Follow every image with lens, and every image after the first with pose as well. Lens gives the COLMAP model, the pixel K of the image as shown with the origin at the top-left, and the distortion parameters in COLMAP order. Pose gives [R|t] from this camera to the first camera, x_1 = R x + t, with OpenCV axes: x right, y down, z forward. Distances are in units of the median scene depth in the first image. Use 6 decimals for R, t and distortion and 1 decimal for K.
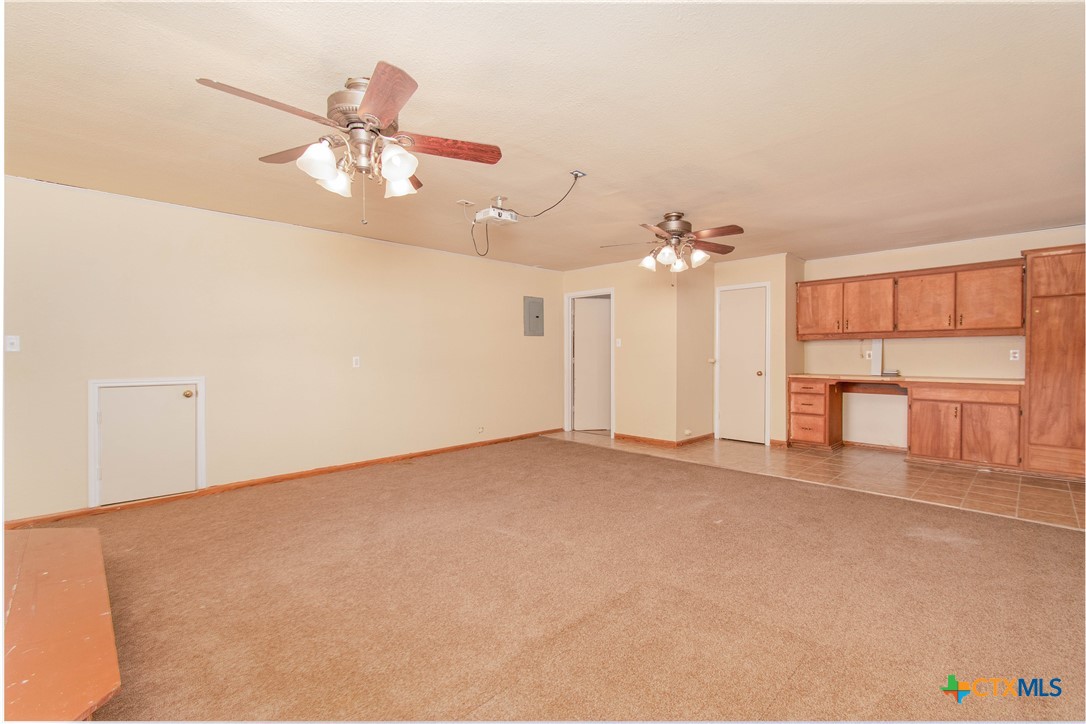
lens RADIAL K [[486.9, 0, 544.9], [0, 486.9, 359.2], [0, 0, 1]] dist [0.003215, -0.000841]
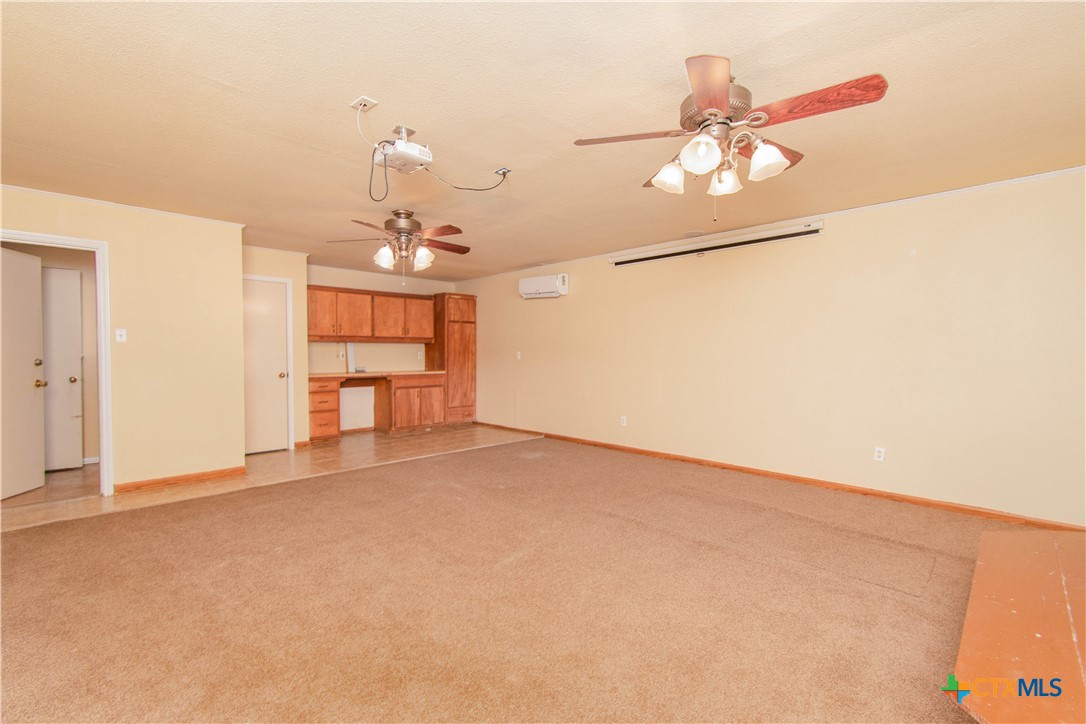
lens RADIAL K [[486.9, 0, 544.9], [0, 486.9, 359.2], [0, 0, 1]] dist [0.003215, -0.000841]
pose [[-0.024993, -0.006786, 0.999665, -0.573404], [0.012203, 0.999900, 0.007093, -0.002373], [-0.999613, 0.012377, -0.024907, 0.583558]]
